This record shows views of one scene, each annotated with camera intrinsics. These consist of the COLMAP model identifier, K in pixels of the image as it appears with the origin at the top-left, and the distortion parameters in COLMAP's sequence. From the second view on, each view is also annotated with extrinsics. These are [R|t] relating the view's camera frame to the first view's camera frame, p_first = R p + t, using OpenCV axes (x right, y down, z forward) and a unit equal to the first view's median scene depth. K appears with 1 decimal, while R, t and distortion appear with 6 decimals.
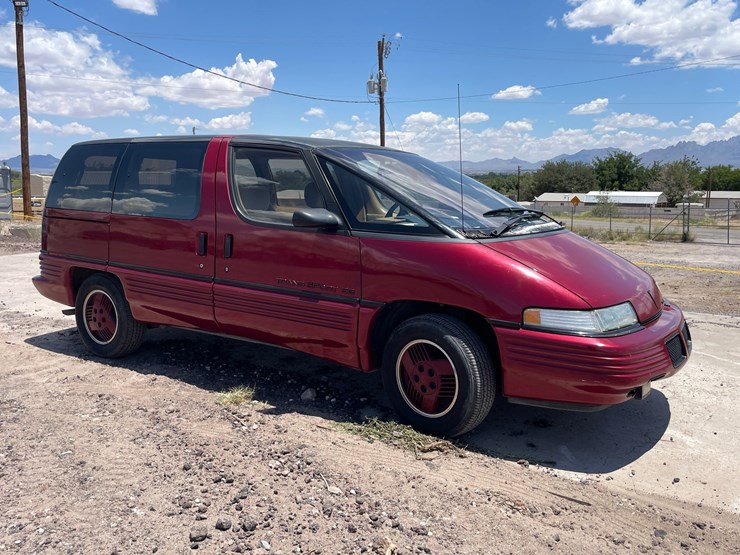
lens RADIAL K [[634.2, 0, 371.8], [0, 634.2, 275.1], [0, 0, 1]] dist [0.113779, -0.170205]
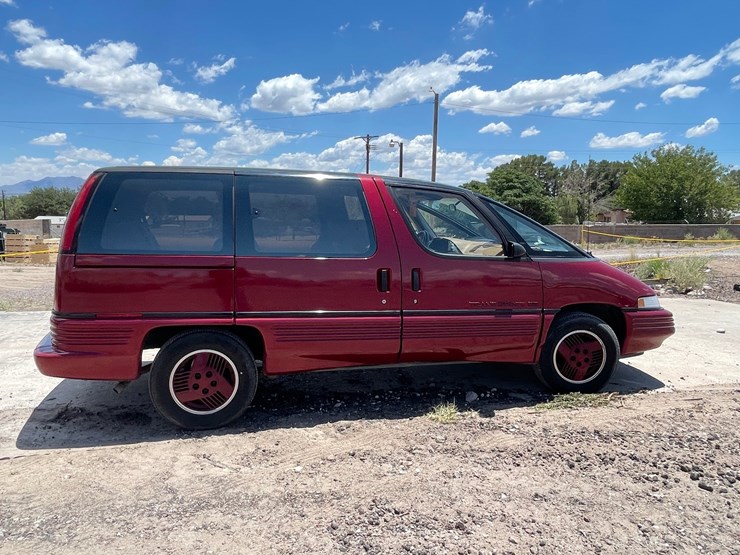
lens RADIAL K [[525.7, 0, 361.7], [0, 525.7, 275.9], [0, 0, 1]] dist [0.000174, -0.005627]
pose [[0.667383, -0.085759, 0.739760, -0.837433], [0.095570, 0.994996, 0.029129, -0.076633], [-0.738557, 0.051259, 0.672240, 0.420441]]
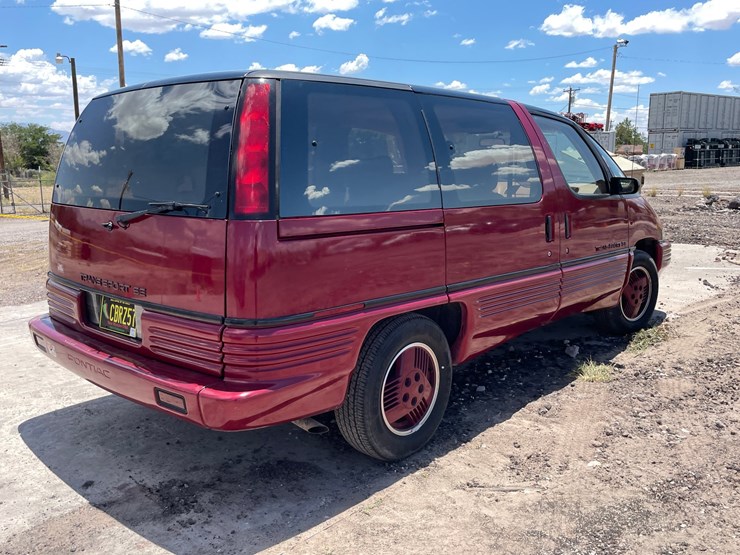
lens RADIAL K [[626.5, 0, 361.9], [0, 626.5, 280.9], [0, 0, 1]] dist [0.091219, -0.116672]
pose [[0.172090, -0.194048, 0.965780, -1.043379], [0.142080, 0.975044, 0.170592, -0.146656], [-0.974781, 0.107861, 0.195366, 0.996942]]
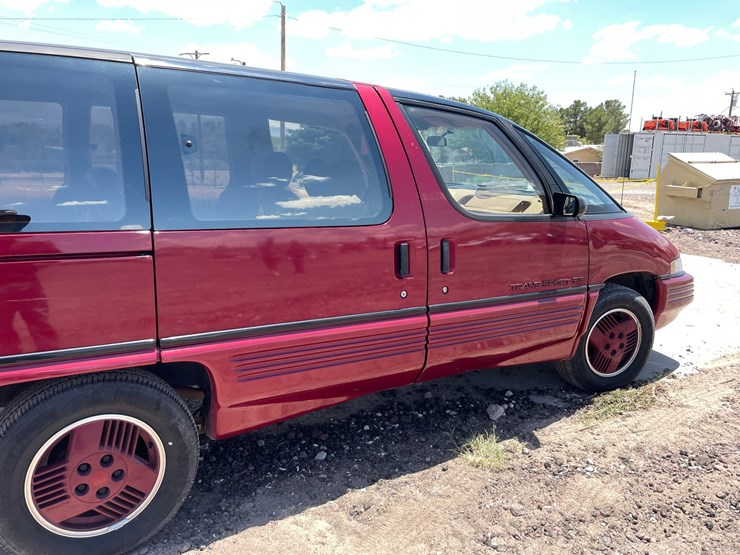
lens RADIAL K [[555.1, 0, 364.3], [0, 555.1, 270.7], [0, 0, 1]] dist [0.079661, -0.103923]
pose [[0.418916, -0.184526, 0.889078, -0.709076], [0.100440, 0.982542, 0.156599, -0.117587], [-0.902453, 0.023697, 0.430137, 0.736029]]
